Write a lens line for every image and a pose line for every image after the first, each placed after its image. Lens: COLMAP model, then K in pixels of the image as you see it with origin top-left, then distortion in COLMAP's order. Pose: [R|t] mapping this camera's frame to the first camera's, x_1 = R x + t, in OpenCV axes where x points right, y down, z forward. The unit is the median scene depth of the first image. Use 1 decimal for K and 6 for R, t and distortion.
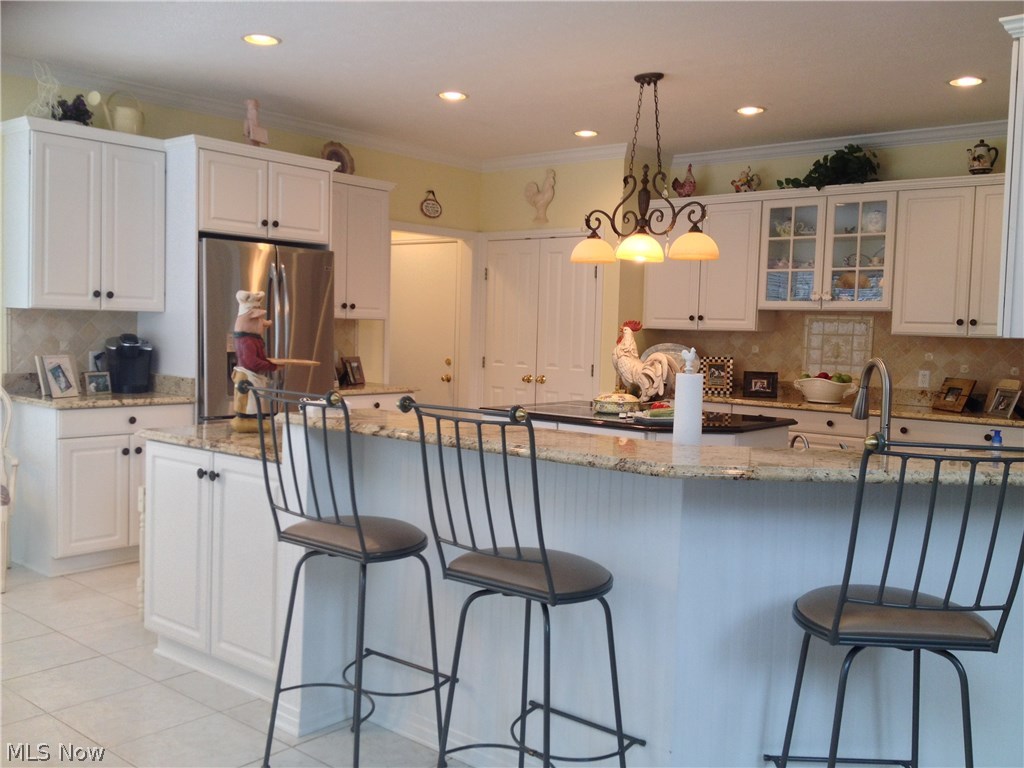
lens RADIAL K [[948.9, 0, 511.9], [0, 948.9, 383.1], [0, 0, 1]] dist [-0.003914, 0.000000]
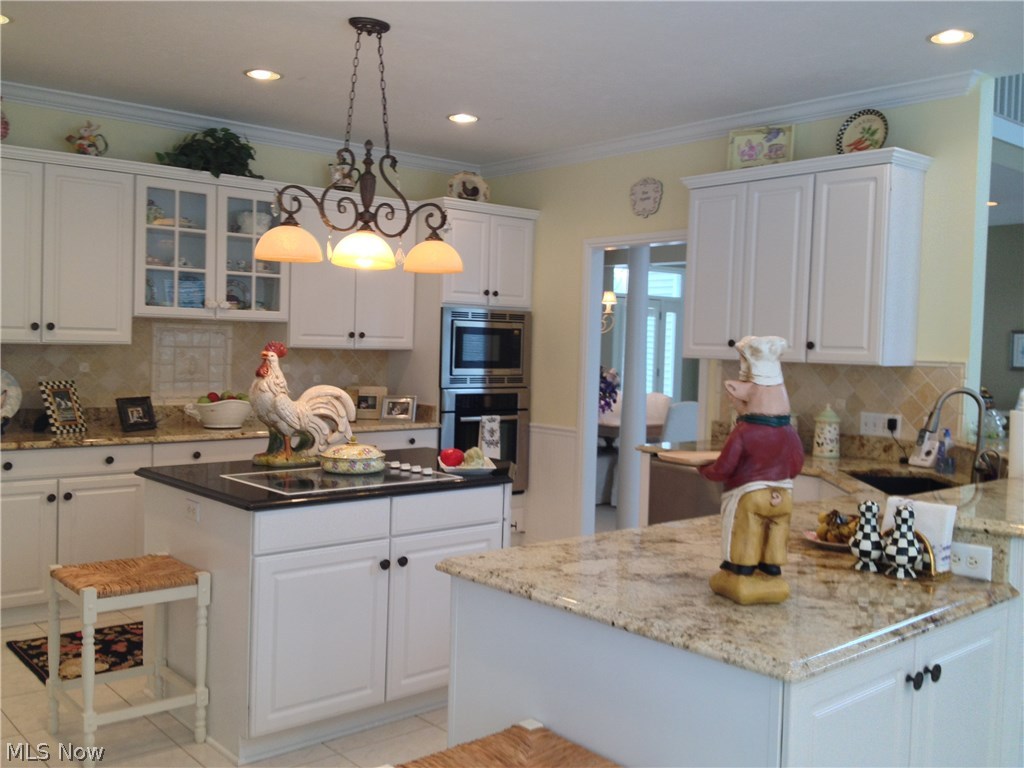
lens RADIAL K [[948.9, 0, 511.8], [0, 948.9, 384.2], [0, 0, 1]] dist [-0.003914, 0.000000]
pose [[0.152128, -0.066464, 0.986124, -0.553688], [0.037208, 0.997414, 0.061485, -0.072208], [-0.987660, 0.027338, 0.154207, 0.714014]]
